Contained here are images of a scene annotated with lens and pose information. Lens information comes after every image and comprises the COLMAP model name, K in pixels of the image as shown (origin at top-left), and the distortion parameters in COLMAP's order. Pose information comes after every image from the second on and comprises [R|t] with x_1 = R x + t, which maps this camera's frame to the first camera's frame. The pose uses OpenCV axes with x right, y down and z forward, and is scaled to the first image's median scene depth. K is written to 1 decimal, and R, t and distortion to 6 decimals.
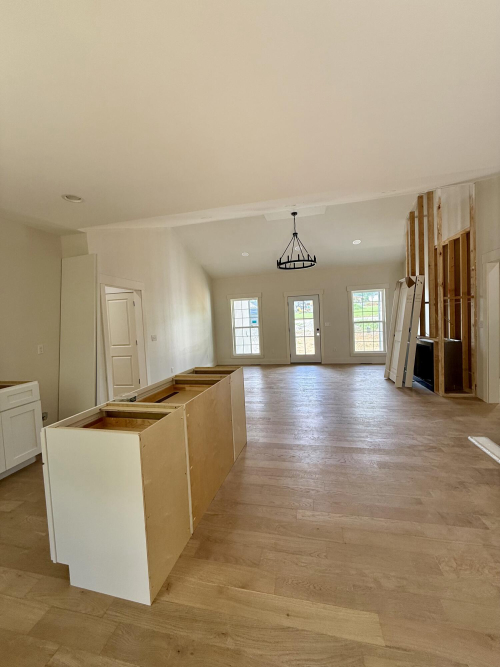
lens RADIAL K [[265.9, 0, 250.0], [0, 265.9, 333.5], [0, 0, 1]] dist [0.007584, -0.000107]
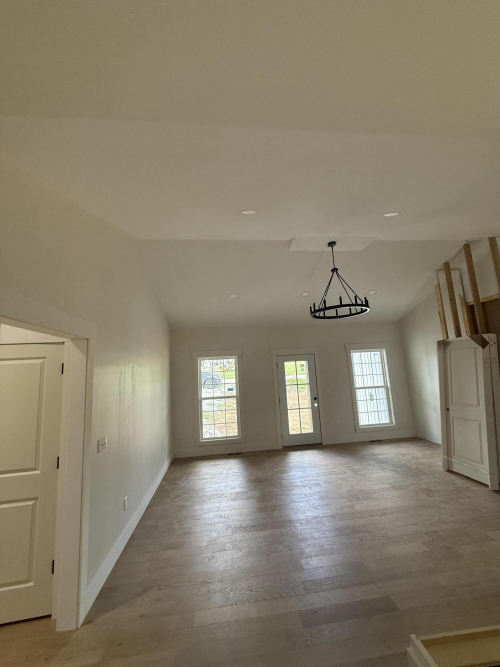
lens RADIAL K [[265.9, 0, 250.0], [0, 265.9, 333.5], [0, 0, 1]] dist [0.007584, -0.000107]
pose [[0.943814, 0.042907, 0.327680, -0.187435], [0.027701, 0.977775, -0.207819, -0.044095], [-0.329314, 0.205219, 0.921649, 0.308417]]
